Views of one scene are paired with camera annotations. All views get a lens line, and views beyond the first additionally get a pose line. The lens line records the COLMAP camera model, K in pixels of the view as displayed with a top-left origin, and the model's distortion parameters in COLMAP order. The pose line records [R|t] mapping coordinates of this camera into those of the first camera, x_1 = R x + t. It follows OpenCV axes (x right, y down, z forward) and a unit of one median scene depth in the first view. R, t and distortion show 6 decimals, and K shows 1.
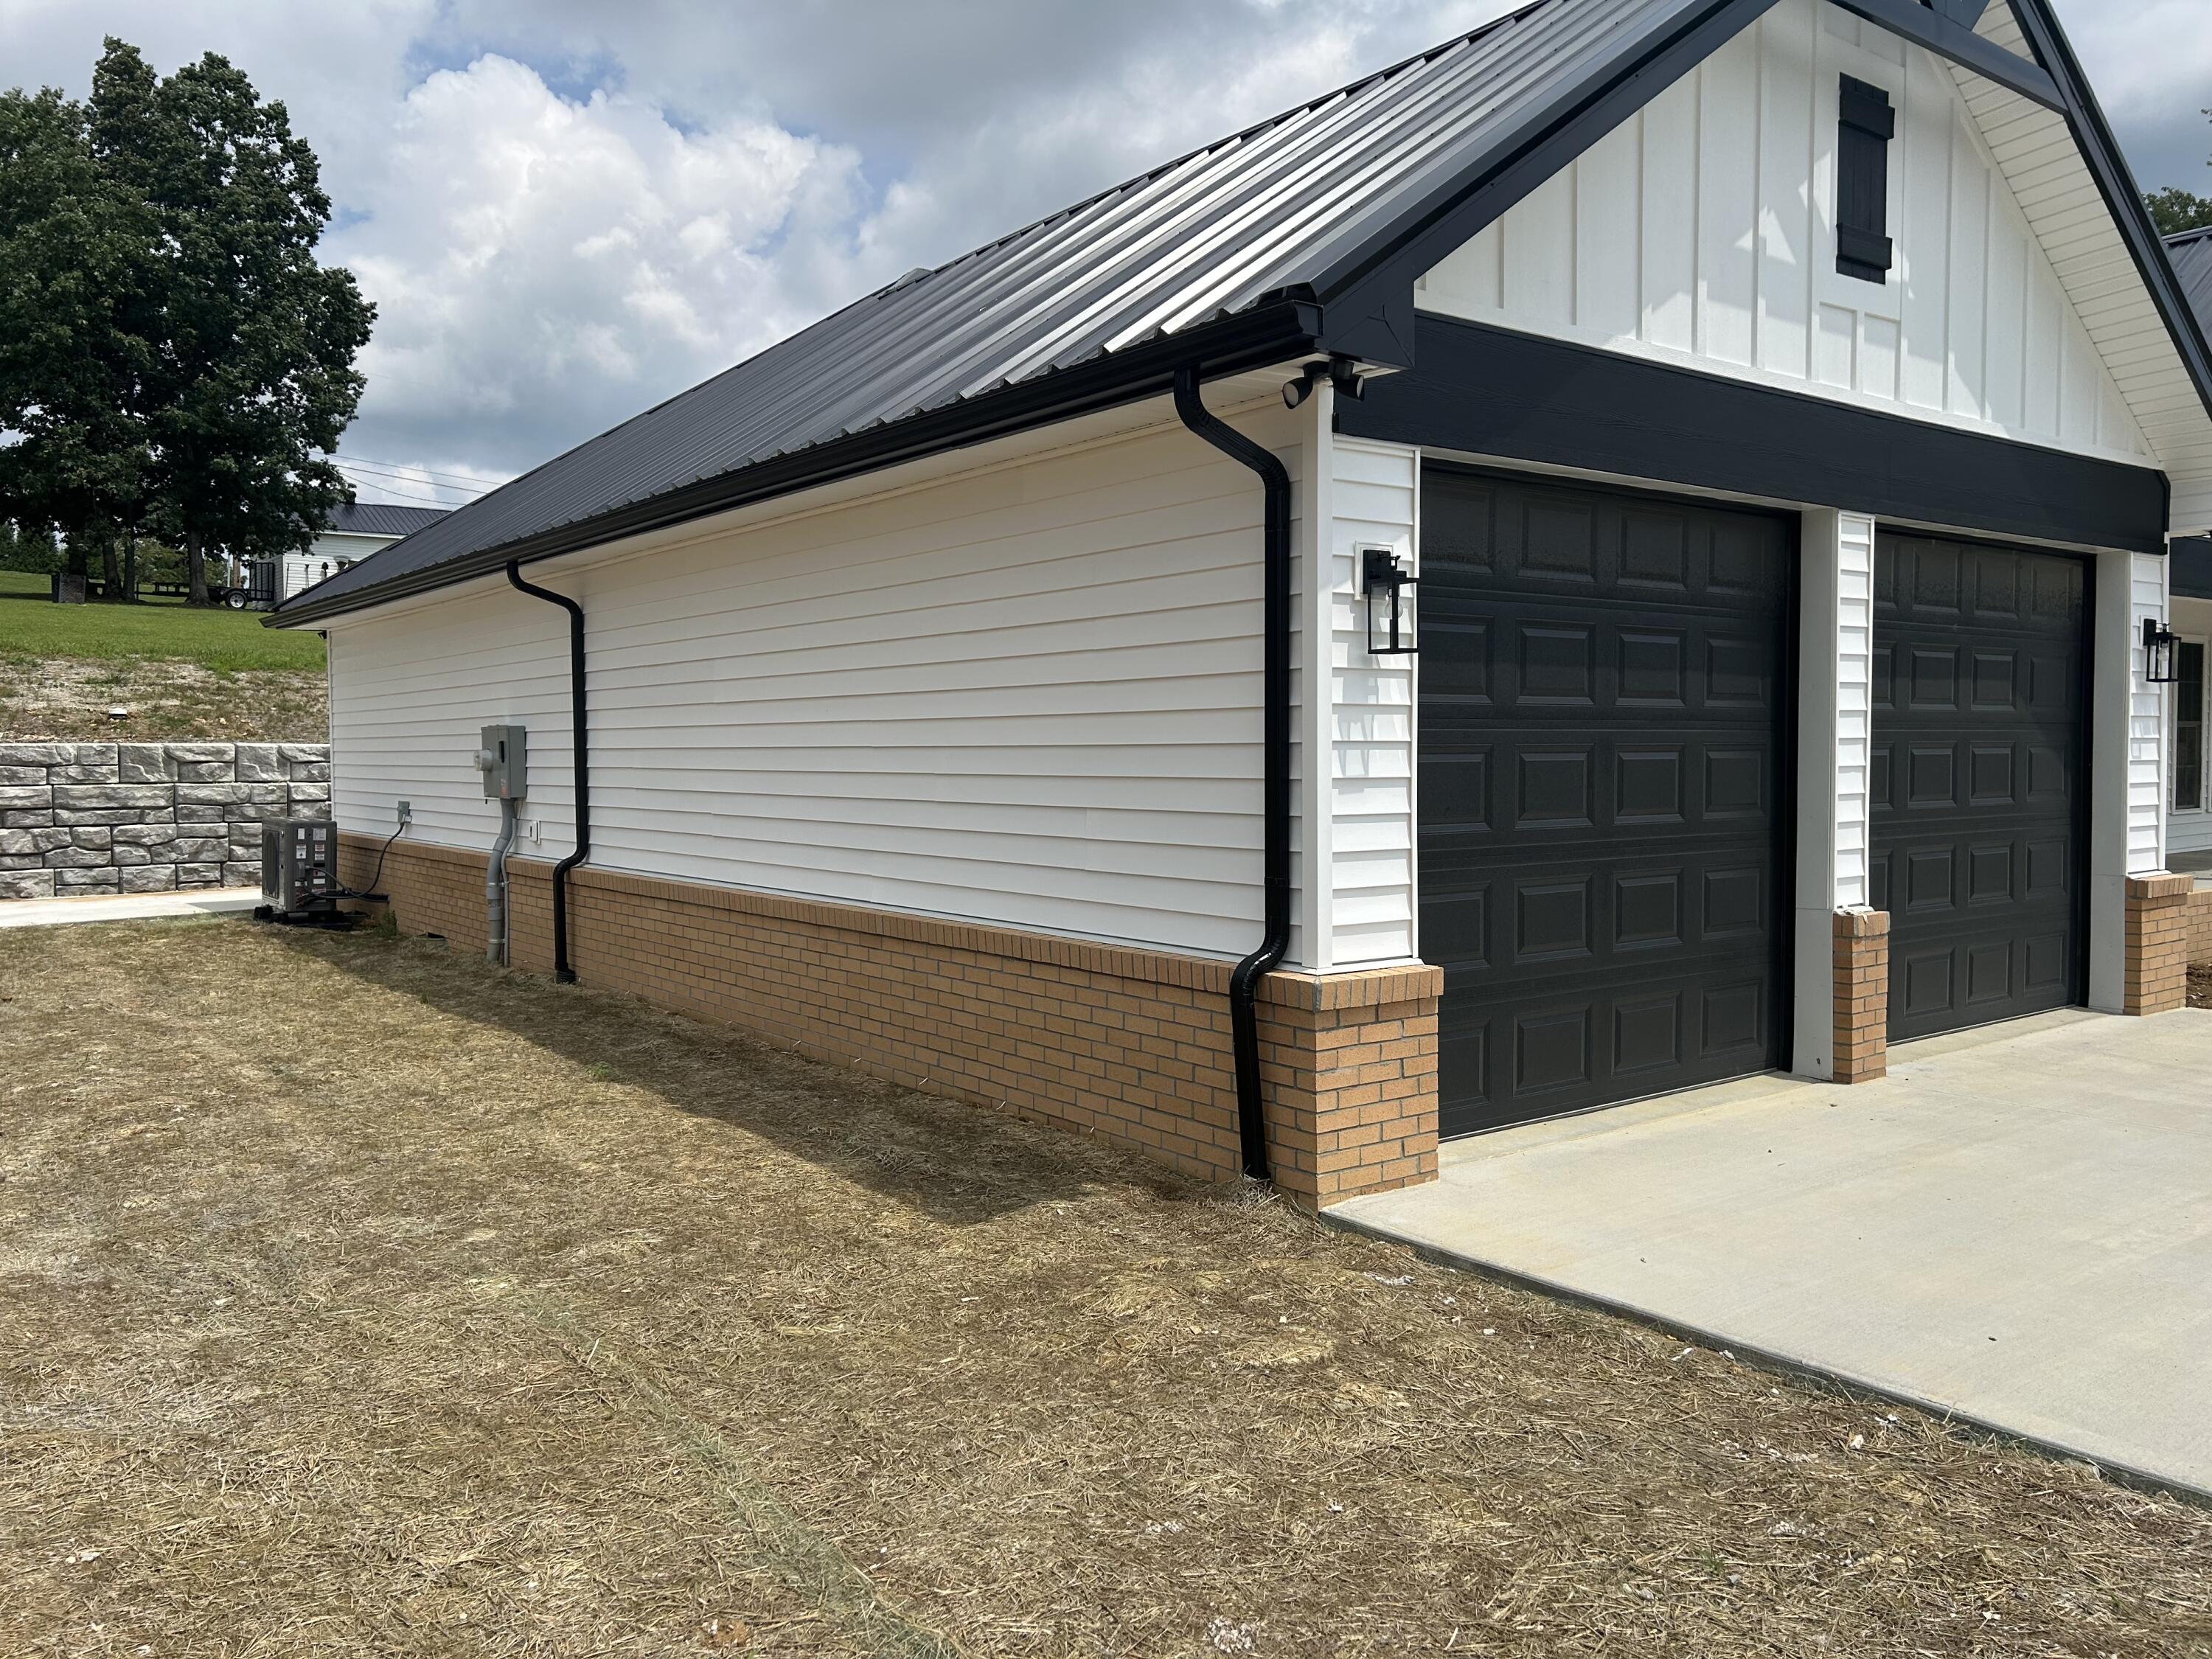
lens RADIAL K [[1681.6, 0, 1102.3], [0, 1681.6, 798.1], [0, 0, 1]] dist [0.105175, -0.128793]
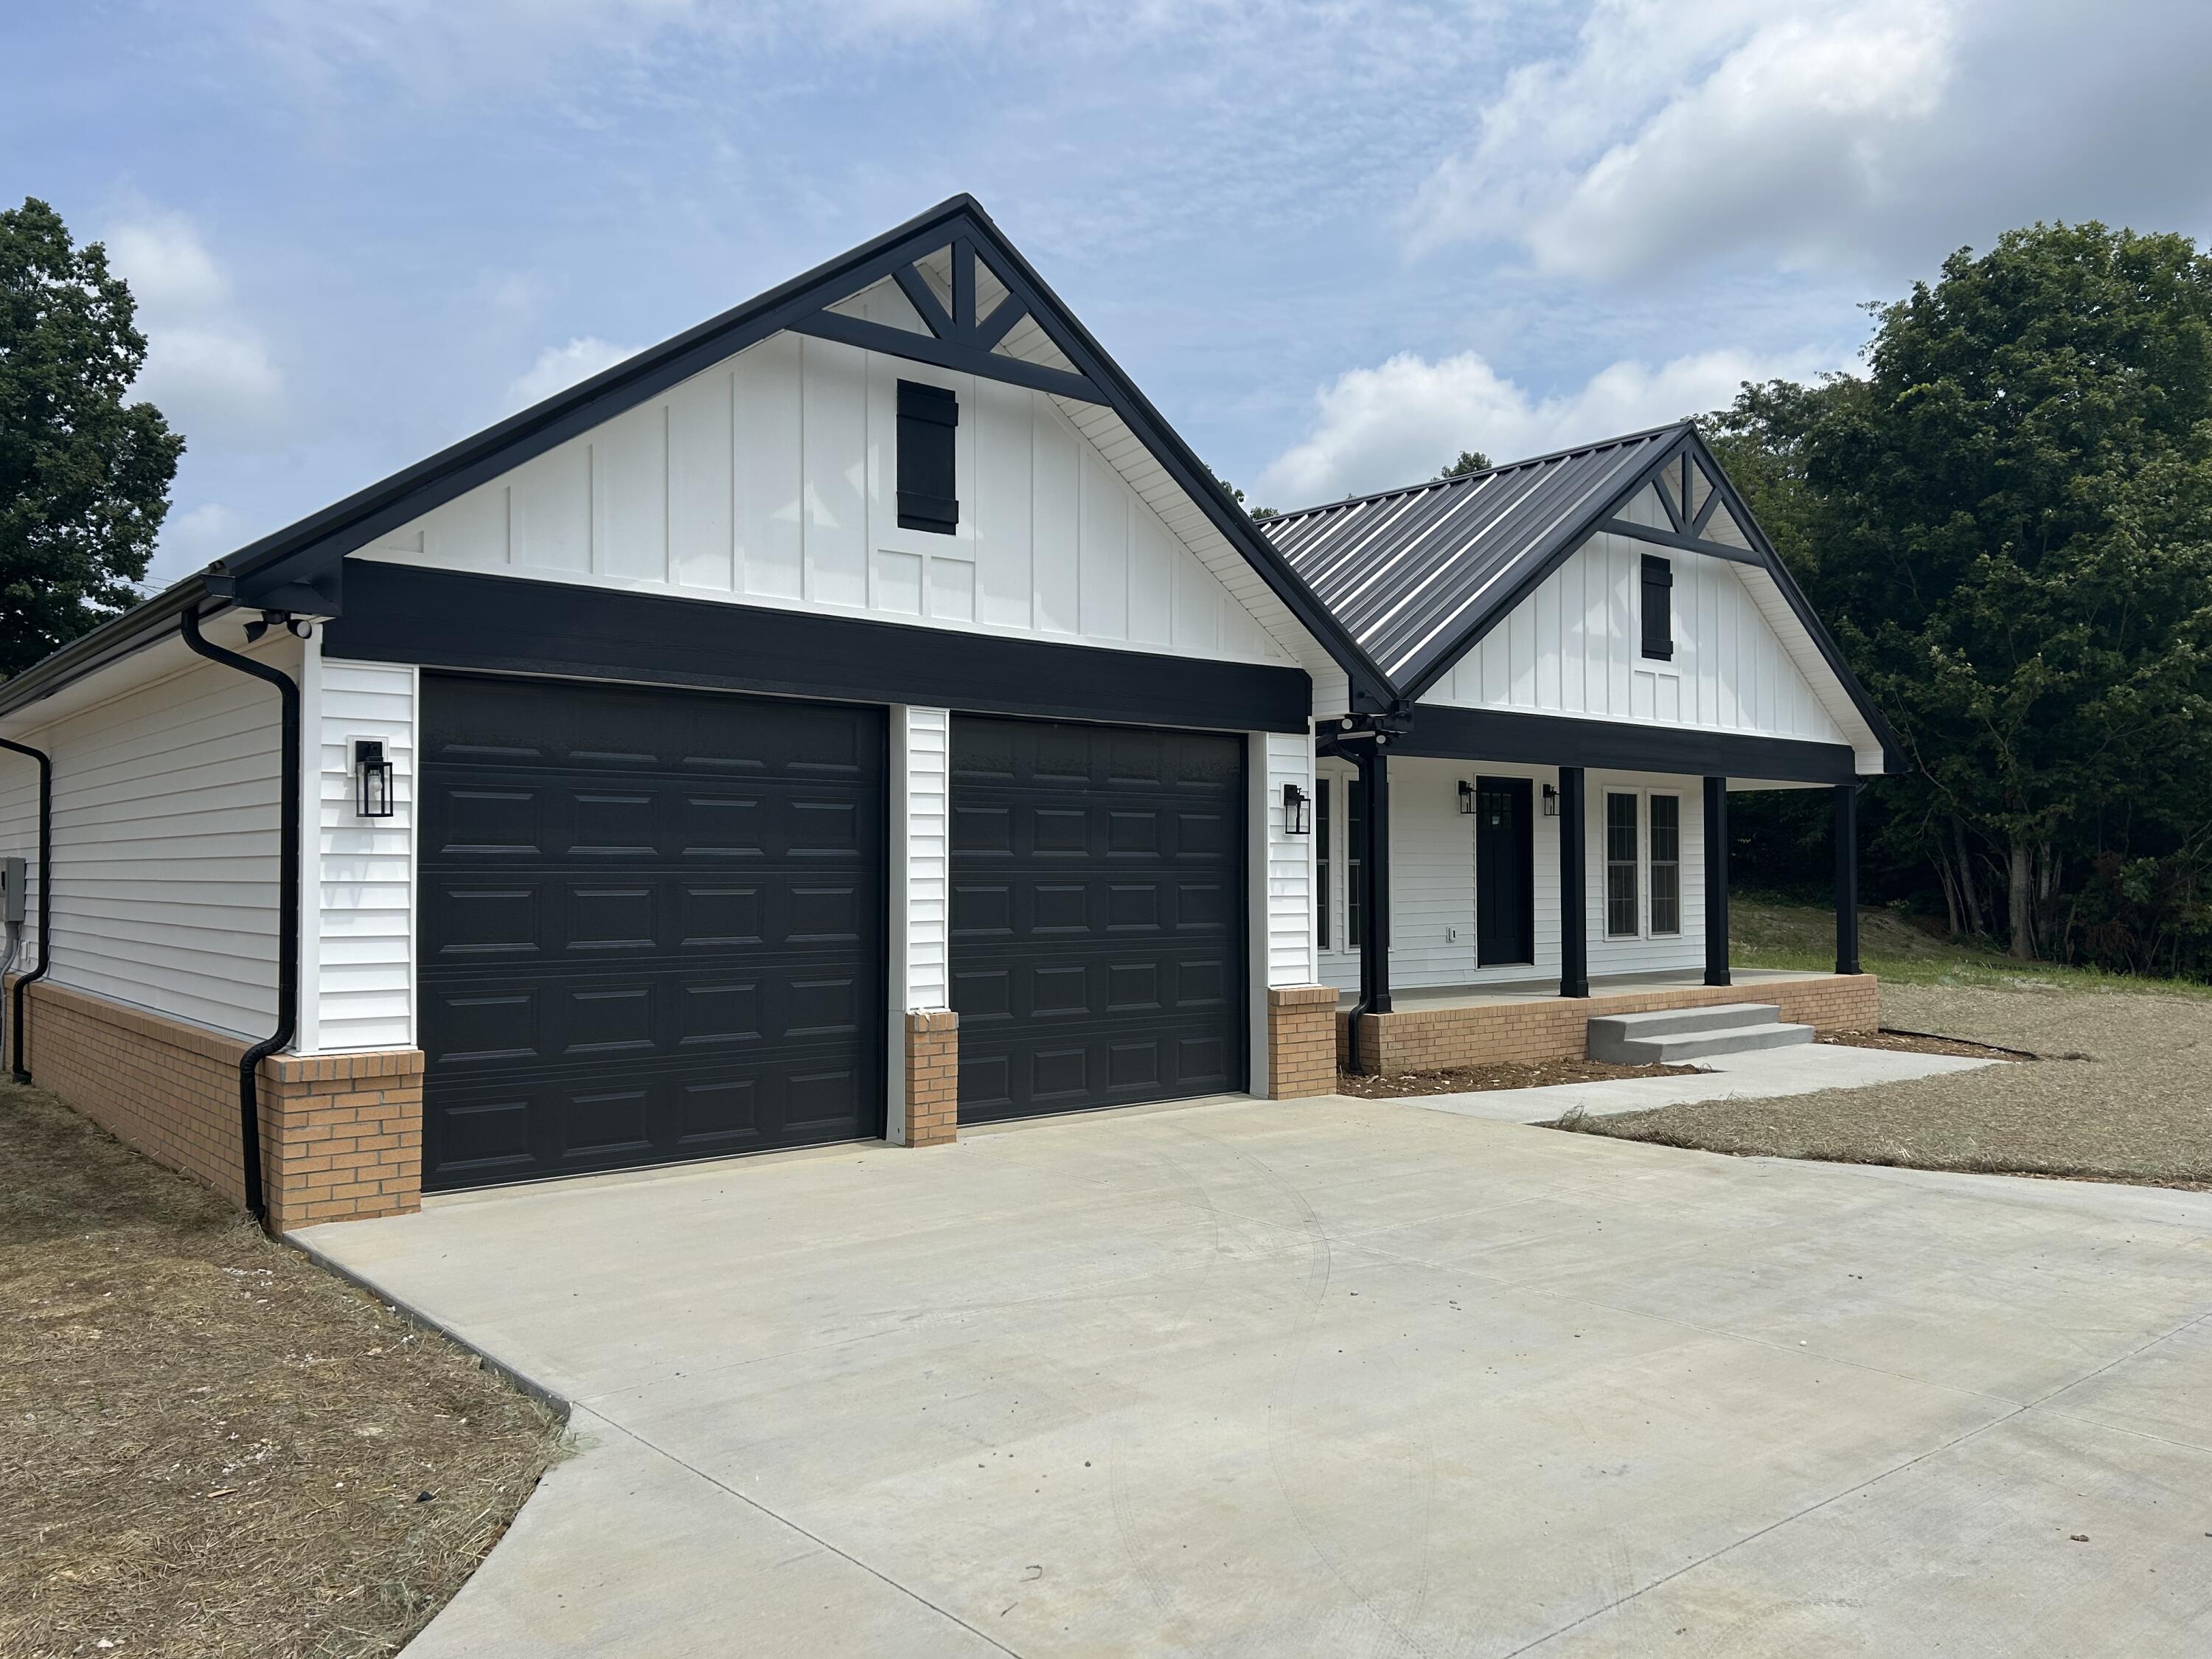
lens RADIAL K [[1676.0, 0, 1097.5], [0, 1676.0, 822.2], [0, 0, 1]] dist [0.089339, -0.116248]
pose [[0.998253, 0.007653, 0.058588, 0.515691], [-0.004137, 0.998196, -0.059889, -0.001954], [-0.058940, 0.059542, 0.996484, -0.298358]]
